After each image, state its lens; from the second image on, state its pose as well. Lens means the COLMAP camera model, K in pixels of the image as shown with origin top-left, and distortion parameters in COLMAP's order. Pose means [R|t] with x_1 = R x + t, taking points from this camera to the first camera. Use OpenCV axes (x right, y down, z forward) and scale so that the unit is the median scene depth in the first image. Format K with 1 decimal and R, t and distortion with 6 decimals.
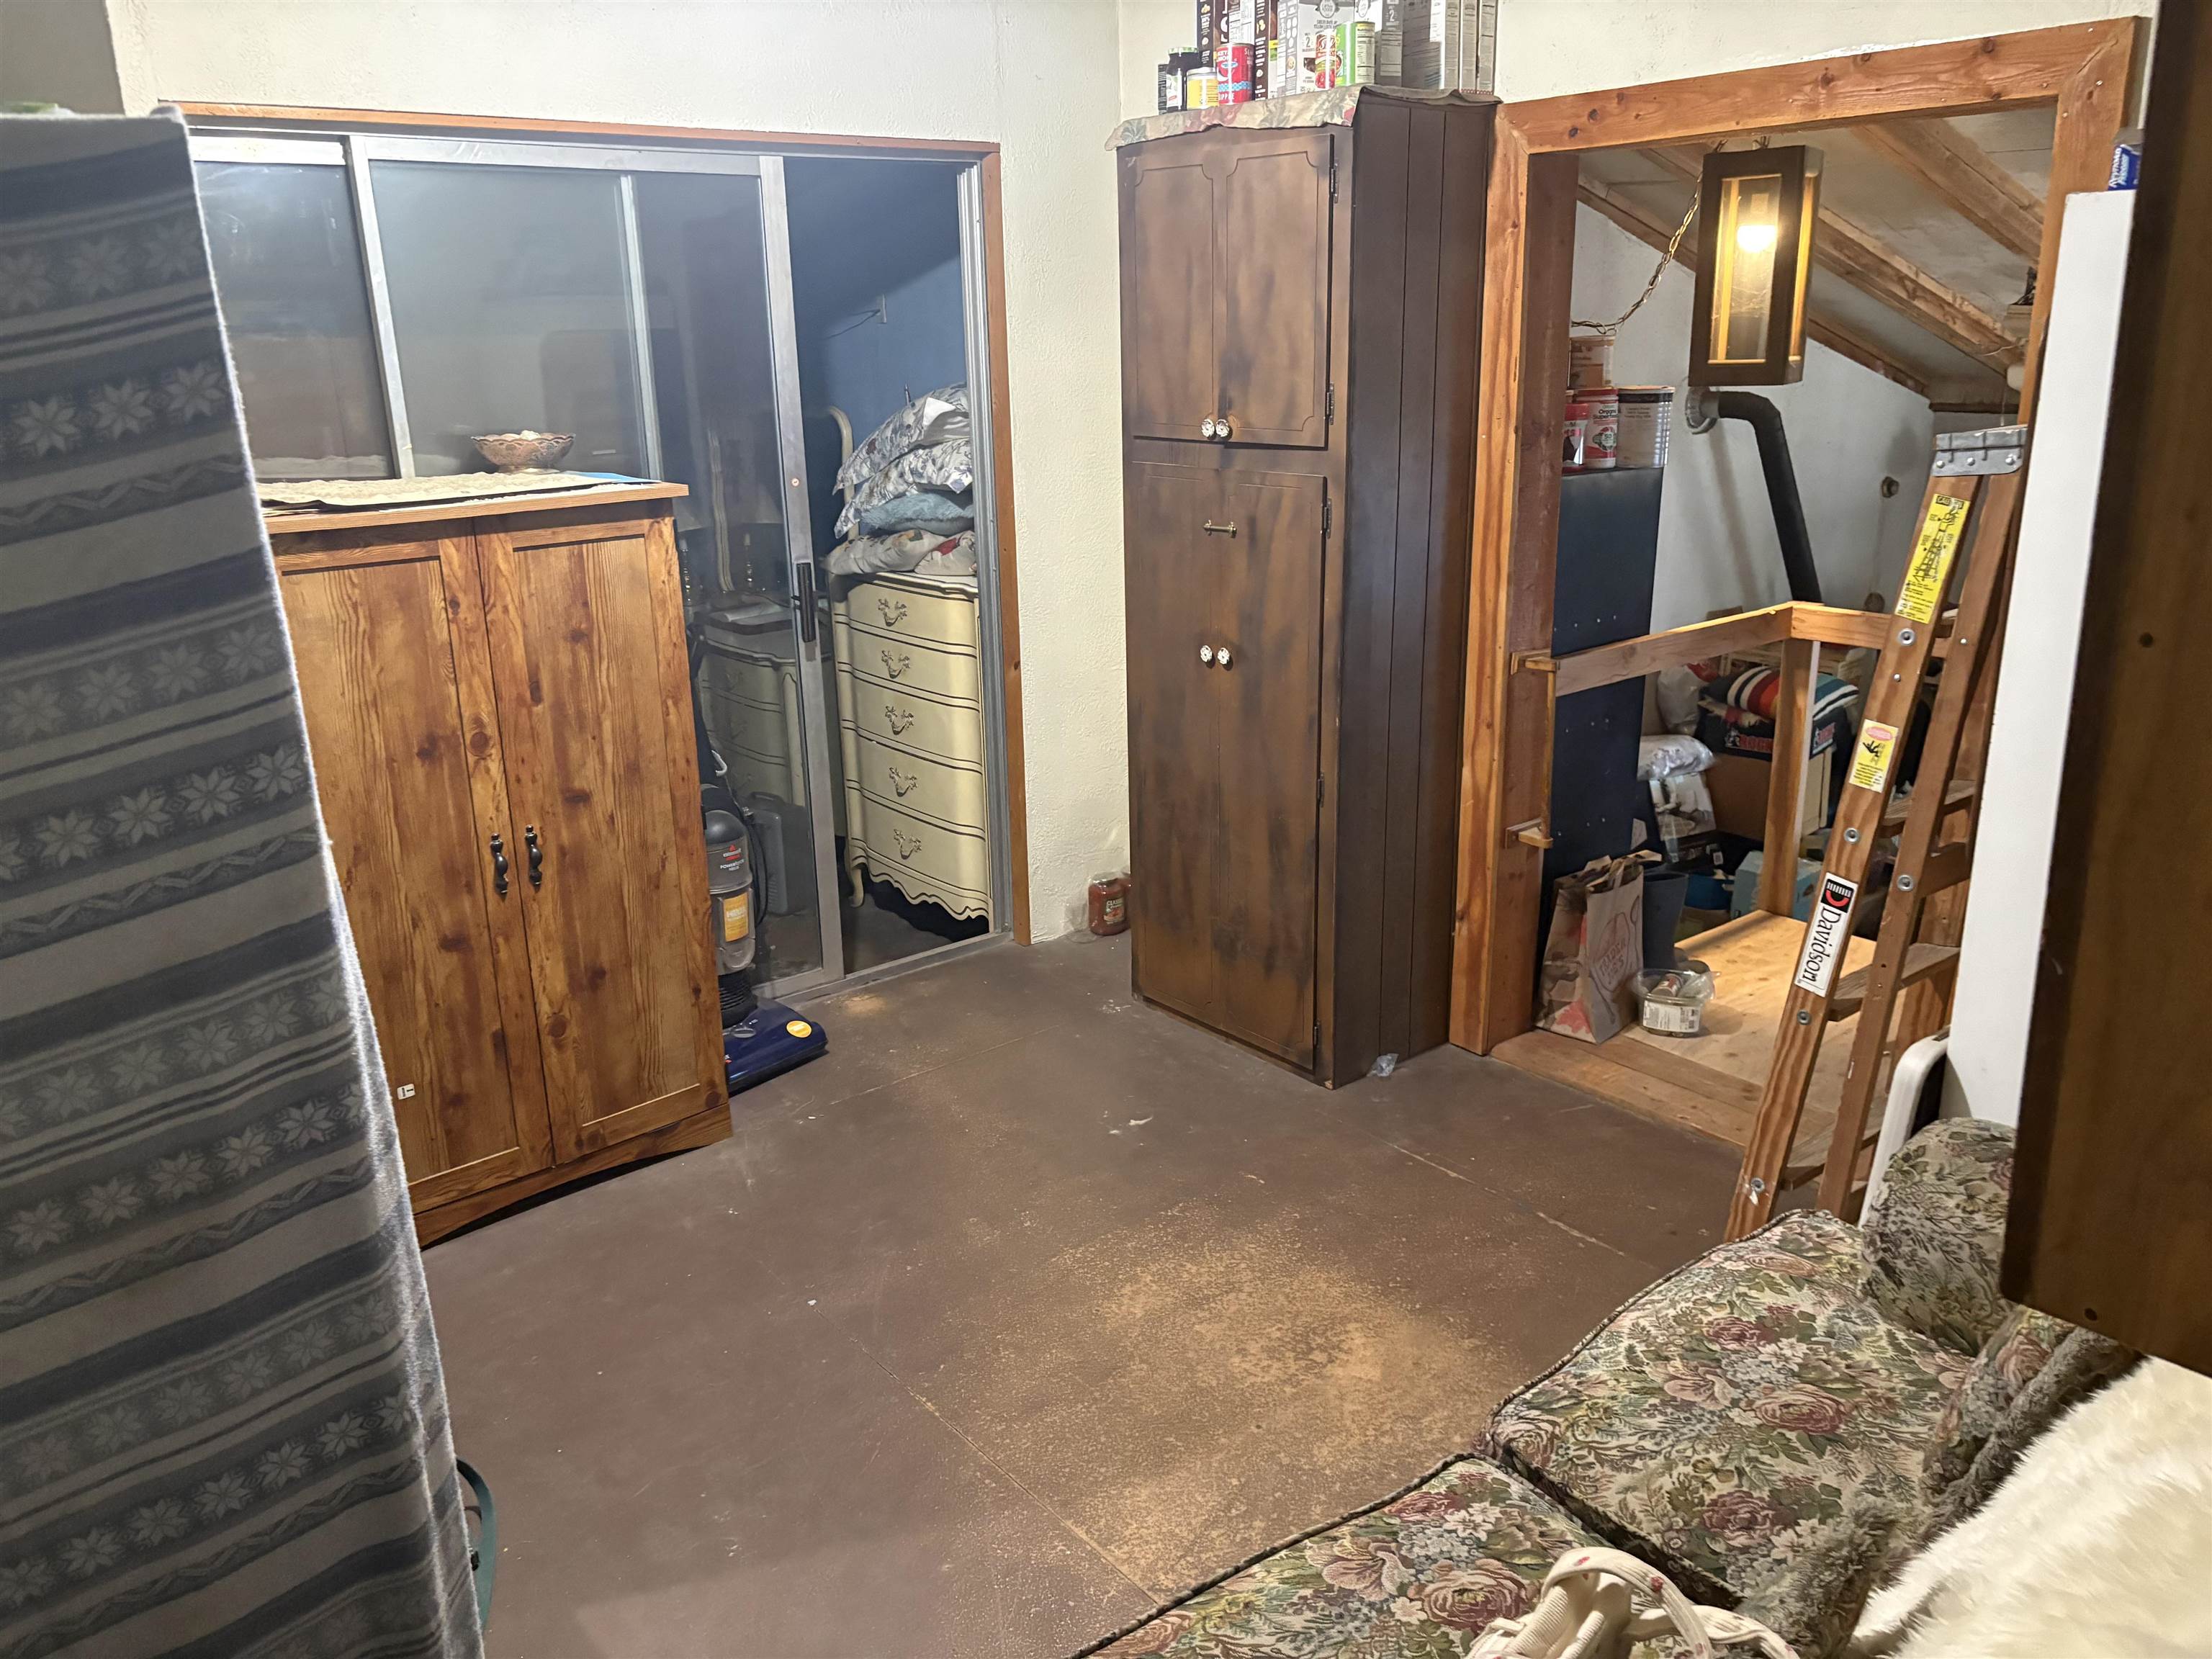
lens RADIAL K [[1642.1, 0, 1102.2], [0, 1642.1, 781.9], [0, 0, 1]] dist [0.053481, -0.000775]
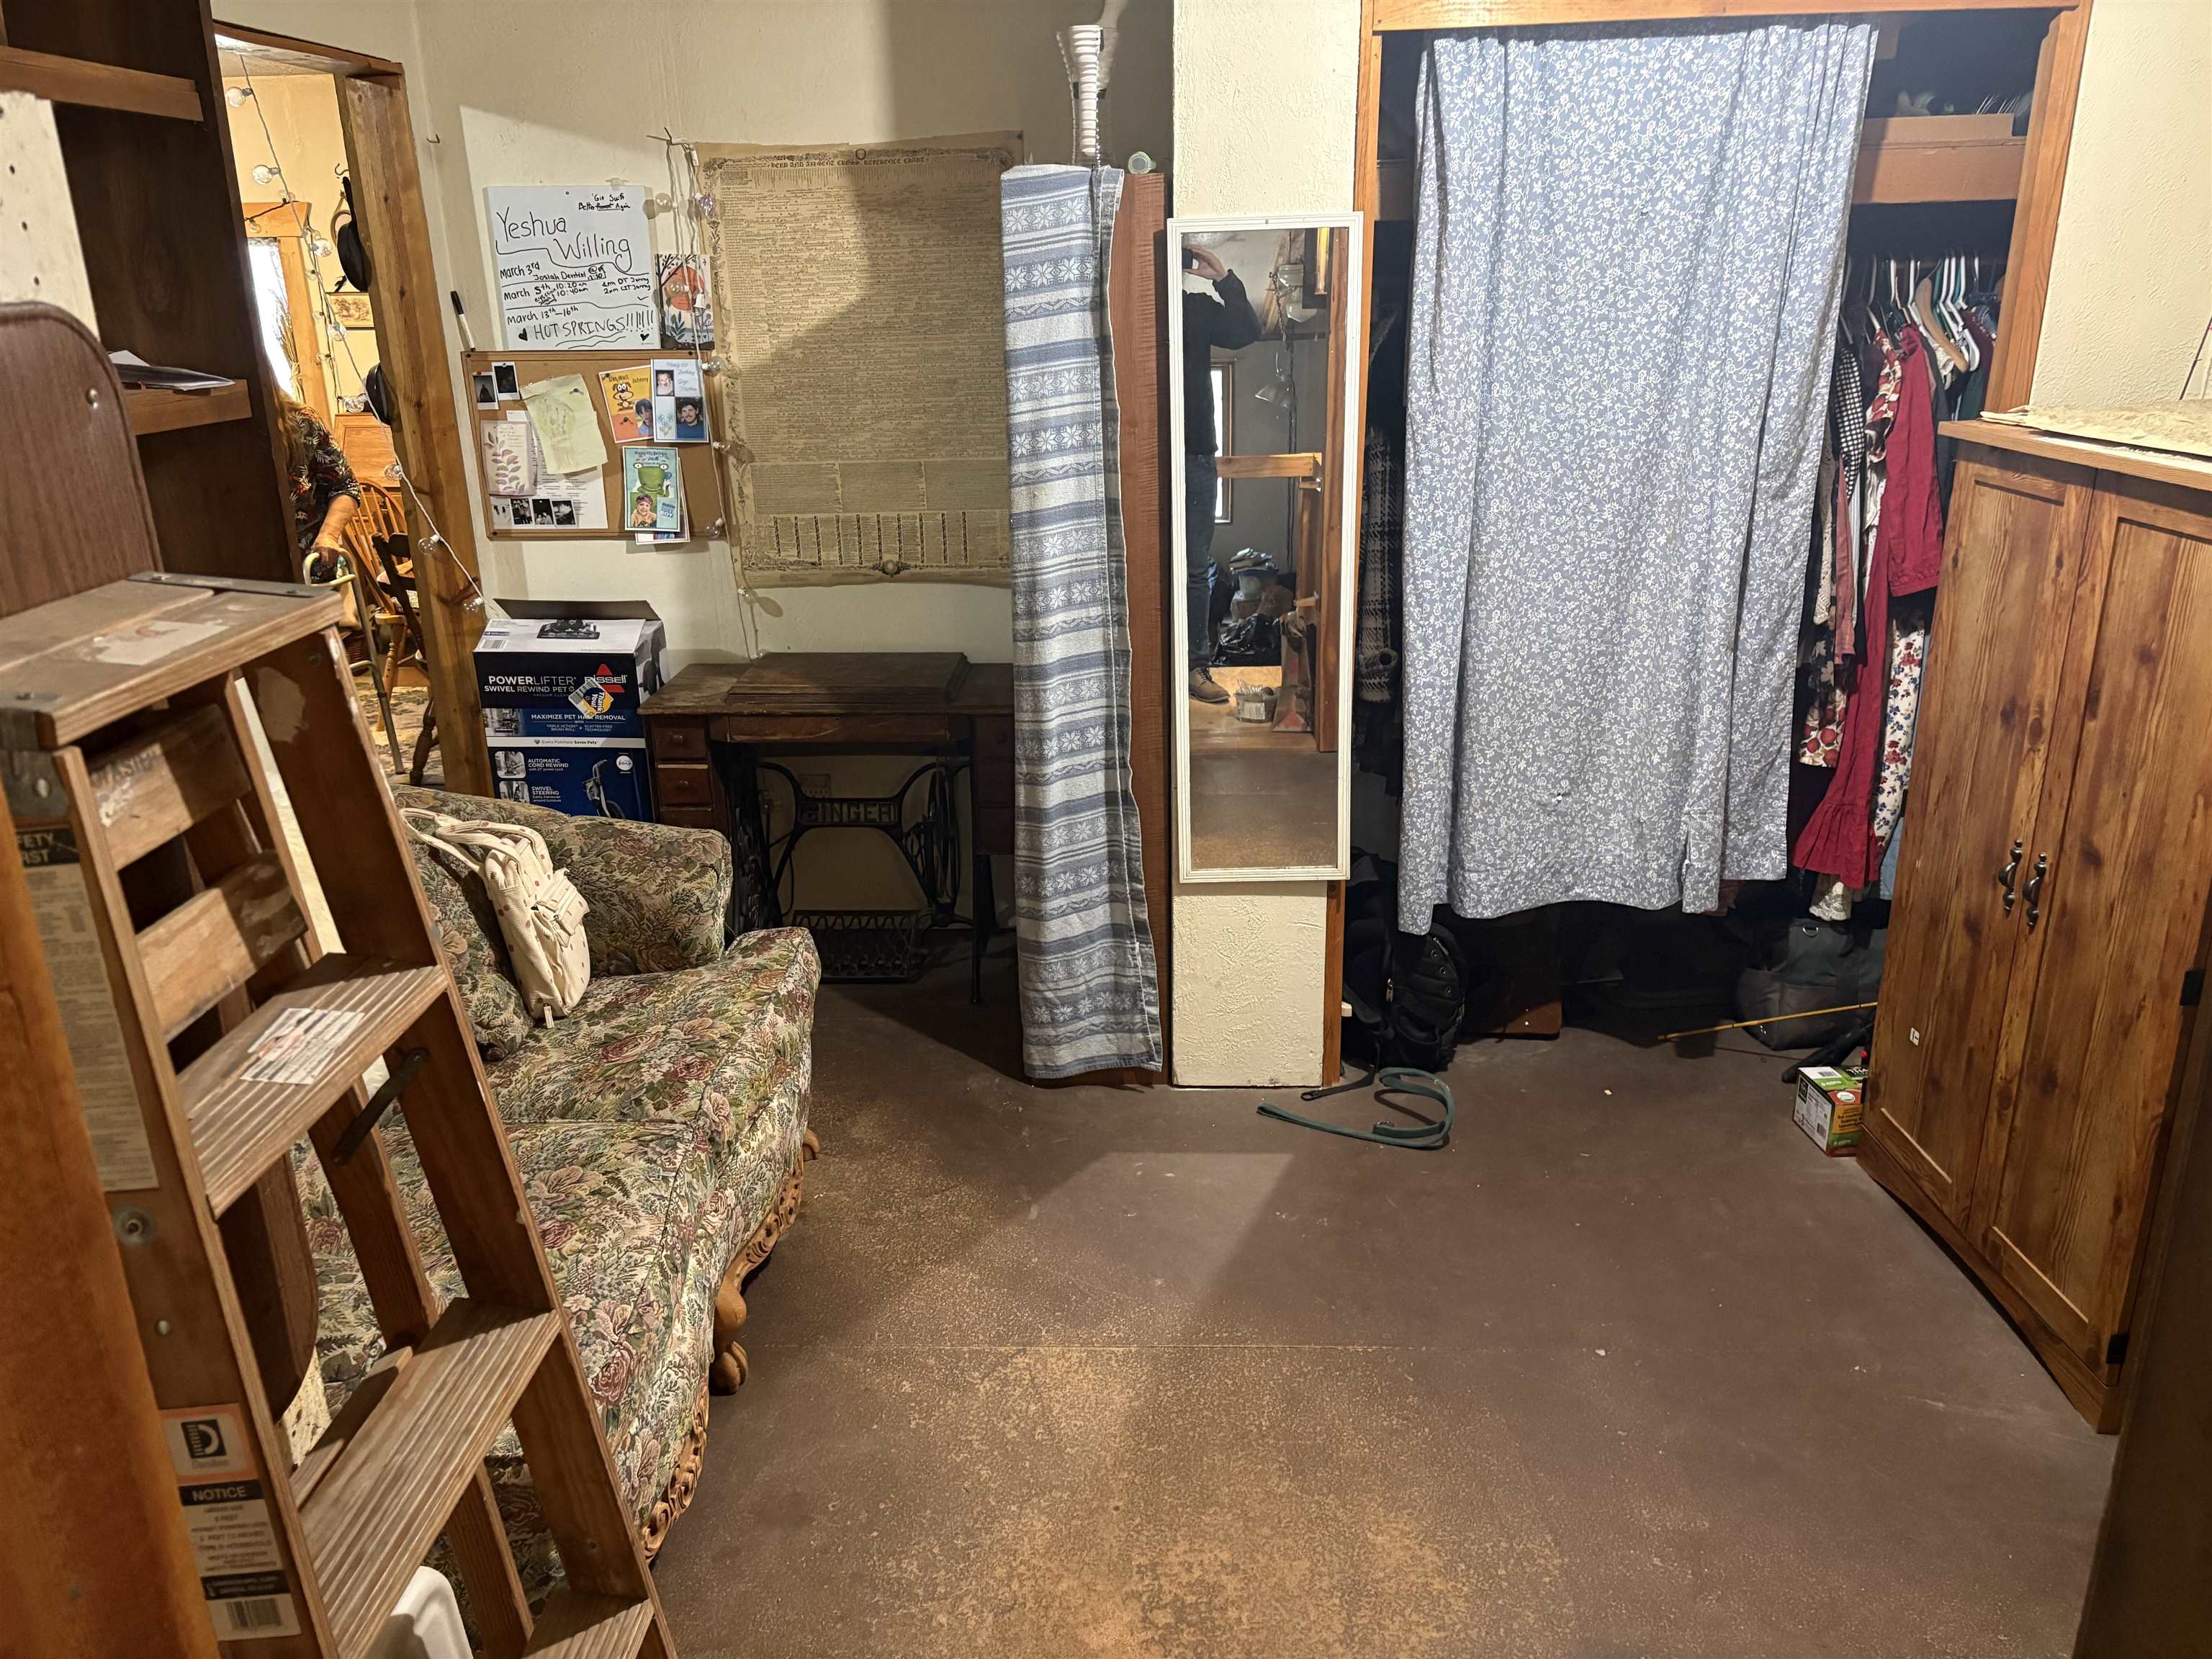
lens RADIAL K [[1685.2, 0, 1106.0], [0, 1685.2, 829.5], [0, 0, 1]] dist [0.003035, 0.000710]
pose [[-0.641965, 0.289051, -0.710163, 0.537747], [-0.178961, 0.844147, 0.505360, -0.322600], [0.745556, 0.451514, -0.490184, 1.067722]]
